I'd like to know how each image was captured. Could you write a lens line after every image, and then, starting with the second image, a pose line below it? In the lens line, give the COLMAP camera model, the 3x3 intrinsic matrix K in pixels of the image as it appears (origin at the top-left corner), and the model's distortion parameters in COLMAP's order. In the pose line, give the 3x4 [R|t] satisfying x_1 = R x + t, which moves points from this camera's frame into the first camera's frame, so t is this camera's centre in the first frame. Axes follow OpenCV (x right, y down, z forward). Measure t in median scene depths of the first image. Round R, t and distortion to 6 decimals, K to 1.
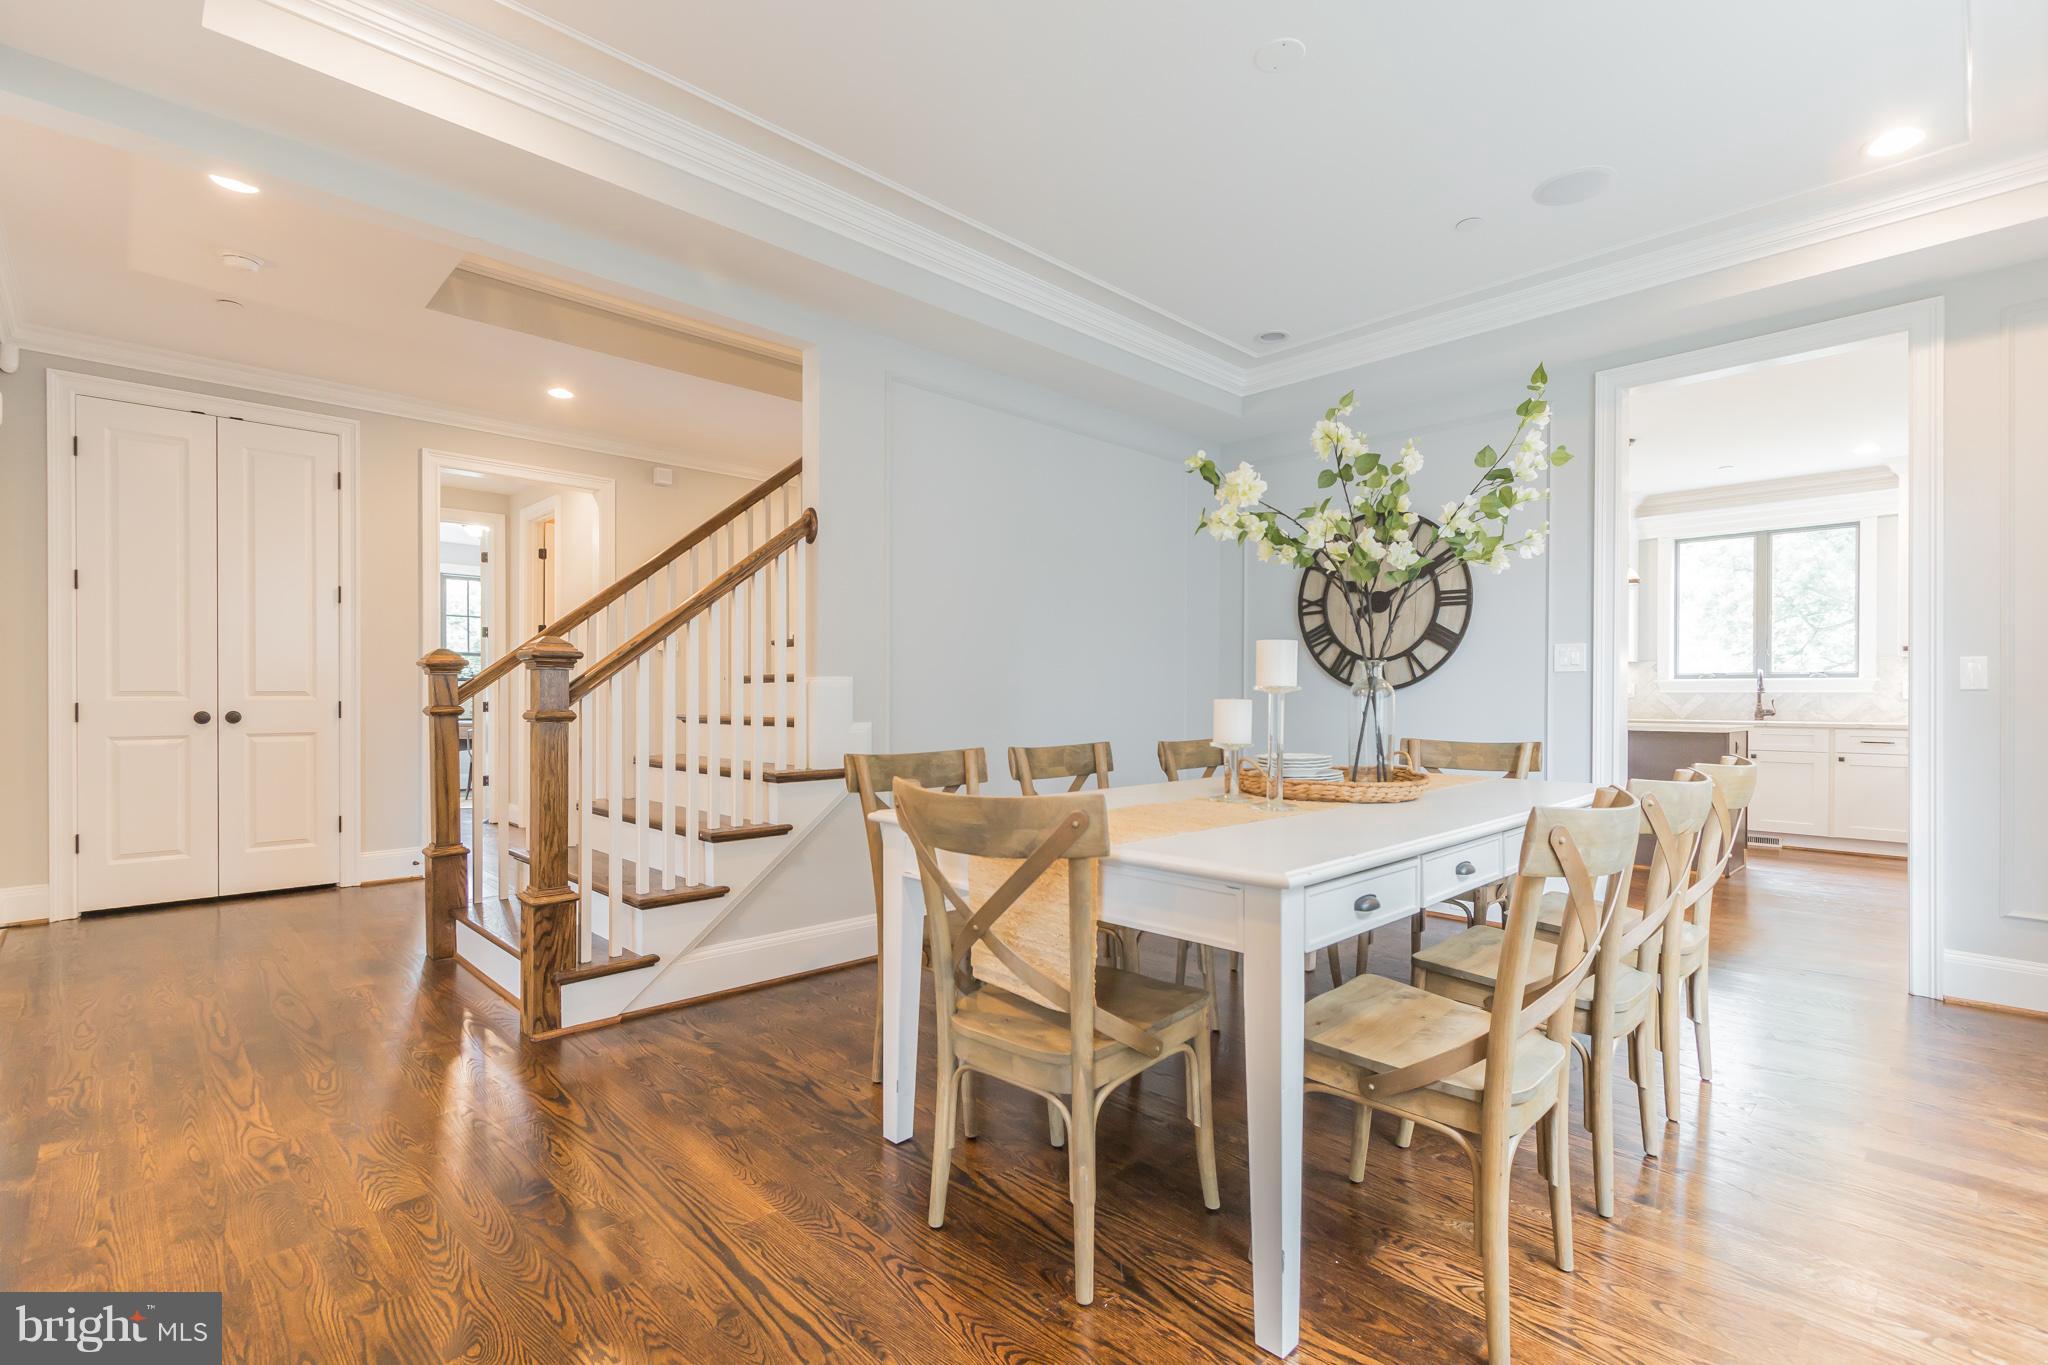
lens RADIAL K [[957.4, 0, 1052.8], [0, 957.4, 694.2], [0, 0, 1]] dist [0.001469, -0.001503]
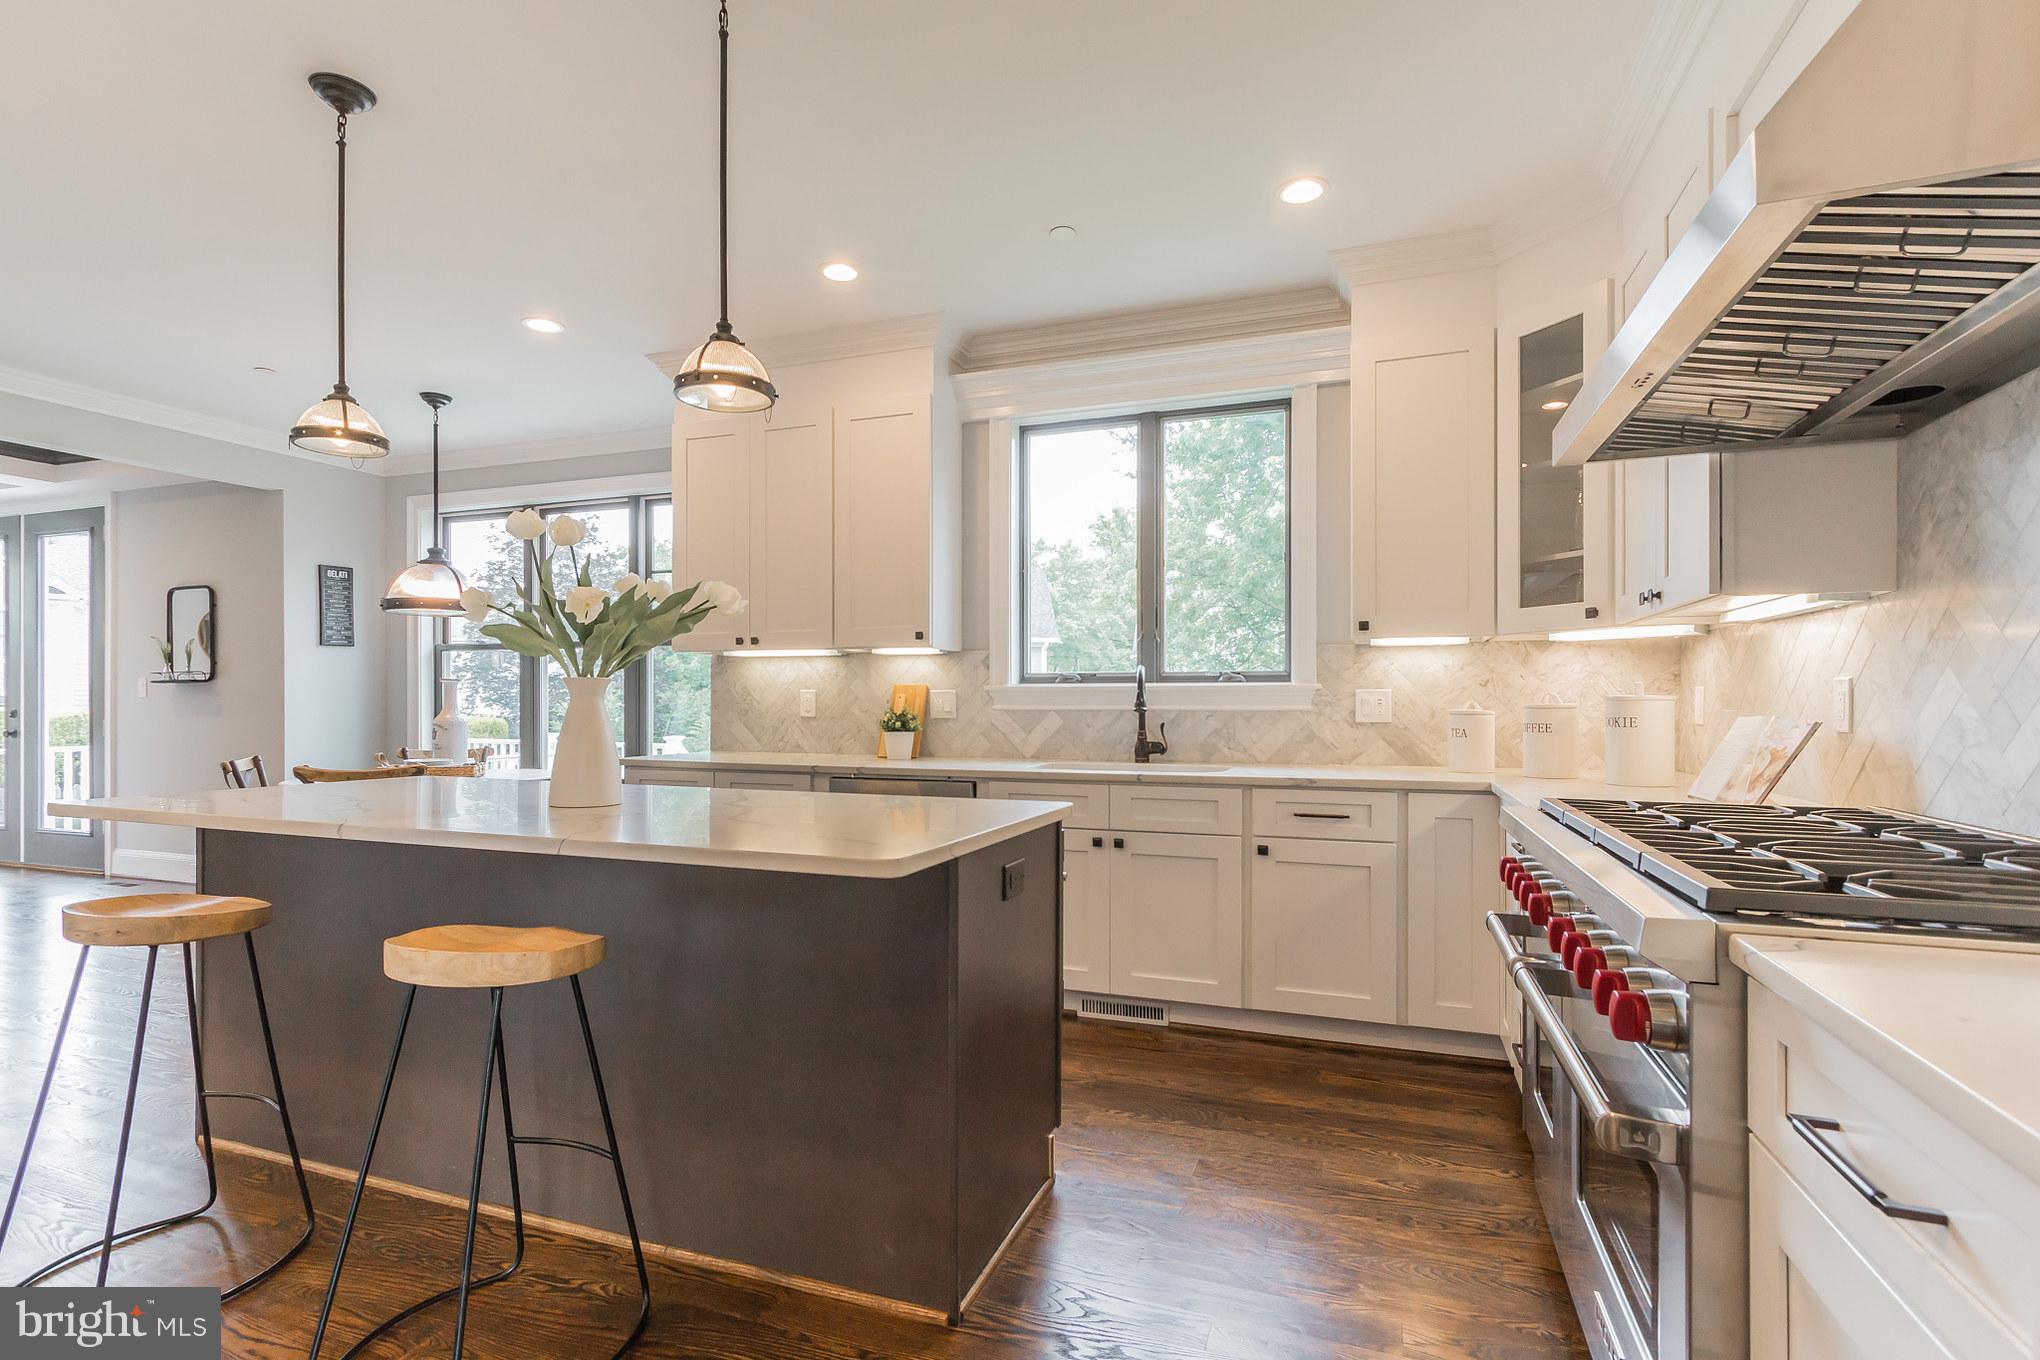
lens RADIAL K [[953.7, 0, 1028.2], [0, 953.7, 690.1], [0, 0, 1]] dist [0.001469, -0.001503]
pose [[0.908753, 0.002107, 0.417330, 0.454795], [0.001386, 0.999967, -0.008065, -0.008432], [-0.417333, 0.007908, 0.908719, 0.540043]]
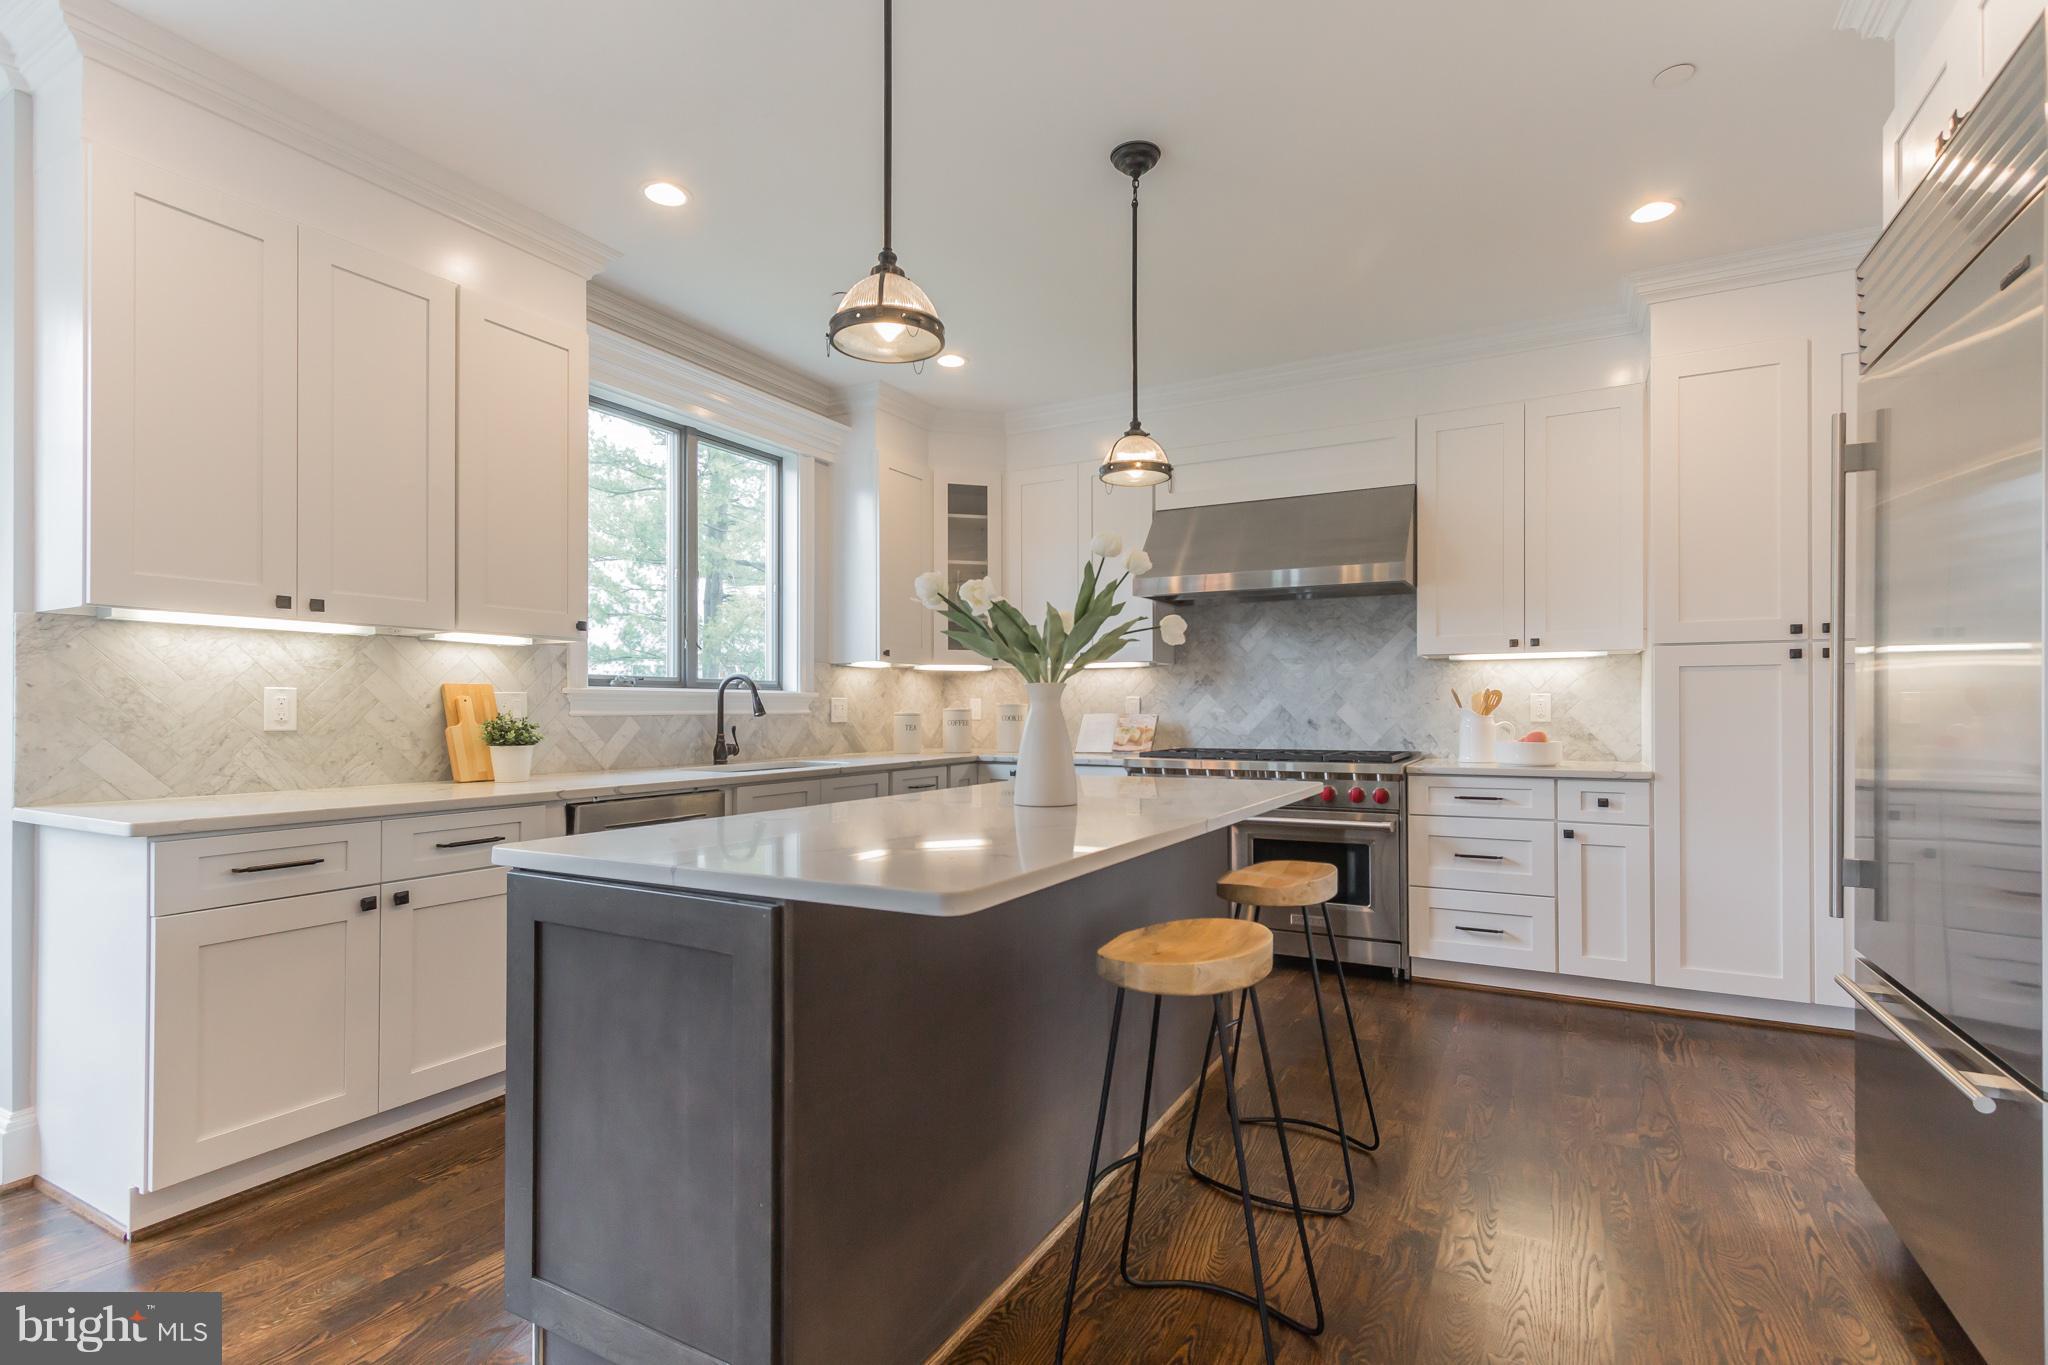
lens RADIAL K [[957.4, 0, 1023.3], [0, 957.4, 703.4], [0, 0, 1]] dist [0.001469, -0.001503]
pose [[-0.271357, 0.004004, 0.962470, 0.145285], [-0.000524, 0.999991, -0.004308, -0.005829], [-0.962479, -0.001673, -0.271352, 0.970342]]
